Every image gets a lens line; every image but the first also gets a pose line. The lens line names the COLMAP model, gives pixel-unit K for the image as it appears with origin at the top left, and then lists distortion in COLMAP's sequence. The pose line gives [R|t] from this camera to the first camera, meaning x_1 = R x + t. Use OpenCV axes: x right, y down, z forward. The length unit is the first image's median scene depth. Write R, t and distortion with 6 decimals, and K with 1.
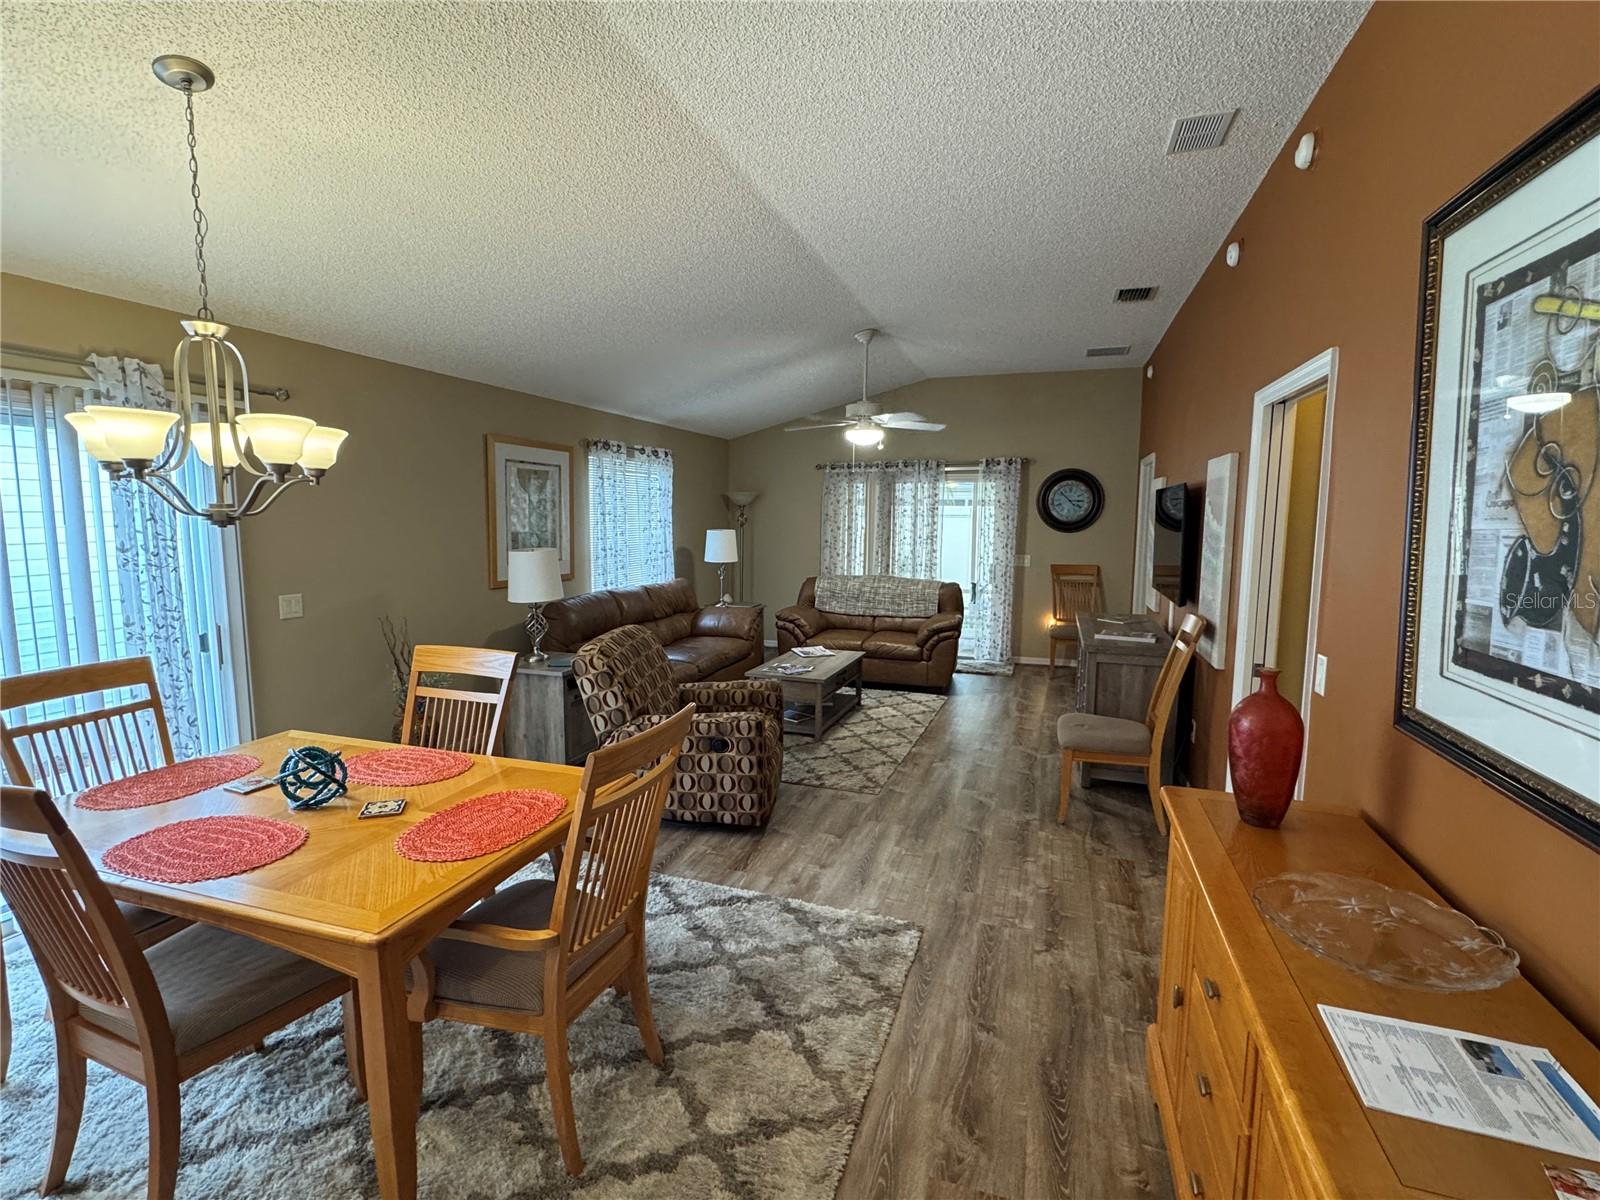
lens RADIAL K [[750.0, 0, 796.3], [0, 750.0, 598.0], [0, 0, 1]] dist [-0.002652, 0.000223]
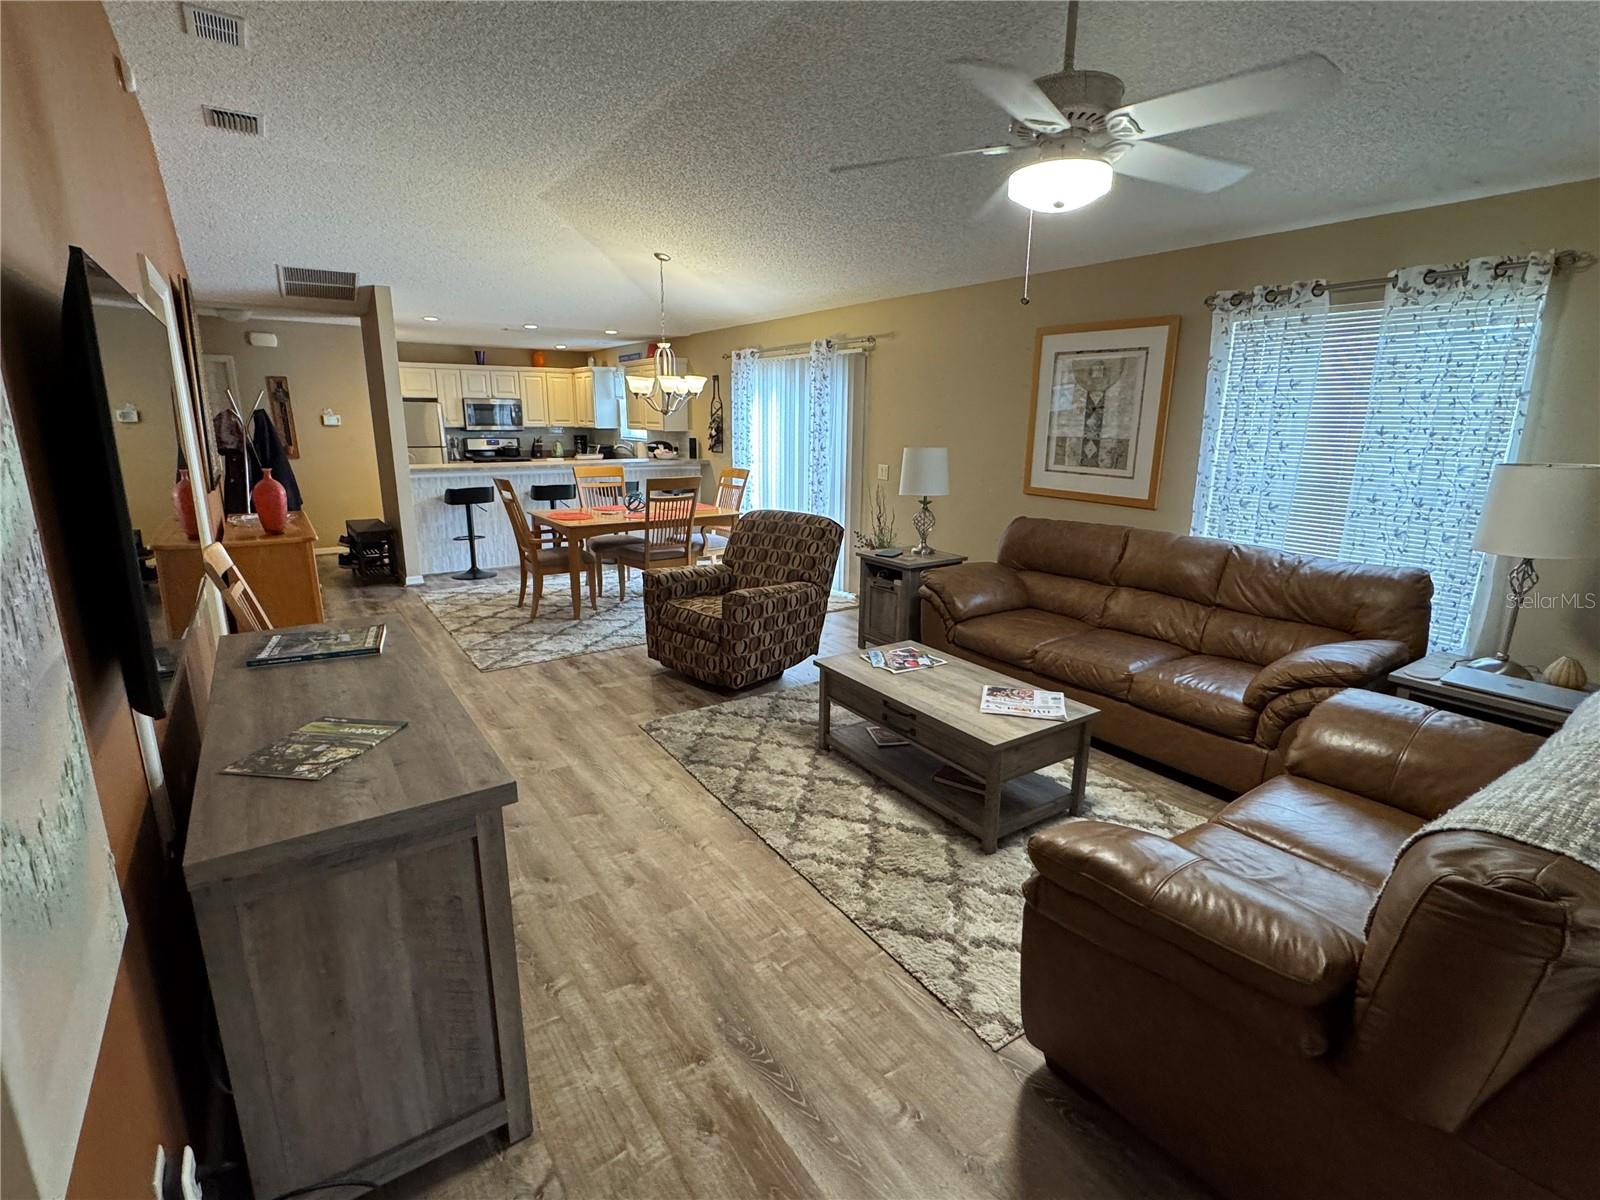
lens RADIAL K [[750.0, 0, 799.4], [0, 750.0, 596.8], [0, 0, 1]] dist [-0.002652, 0.000223]
pose [[-0.589600, 0.178275, -0.787775, 0.429869], [-0.105664, 0.949930, 0.294054, -0.107707], [0.800754, 0.256613, -0.541242, 1.018409]]
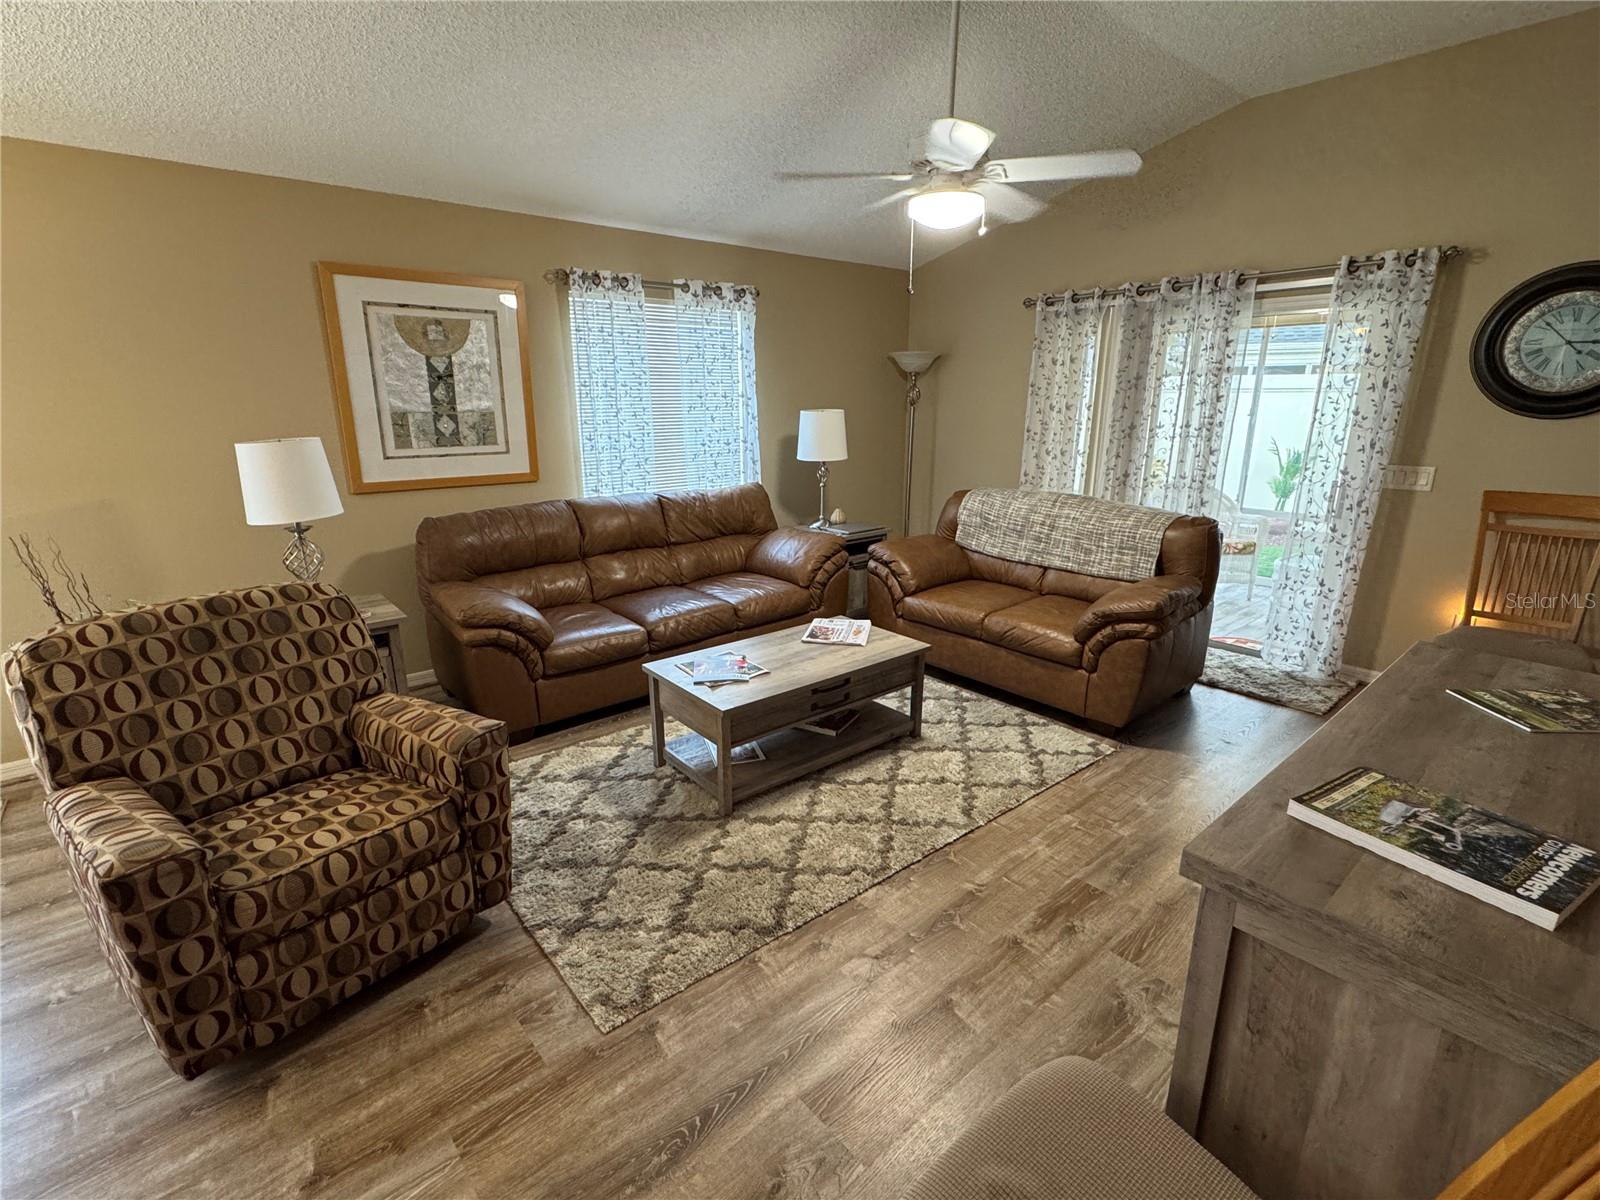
lens RADIAL K [[750.0, 0, 798.5], [0, 750.0, 597.2], [0, 0, 1]] dist [-0.002652, 0.000223]
pose [[0.861003, 0.125508, -0.492871, 0.246044], [-0.048906, 0.985014, 0.165396, -0.041152], [0.506244, -0.118302, 0.854238, 0.455571]]
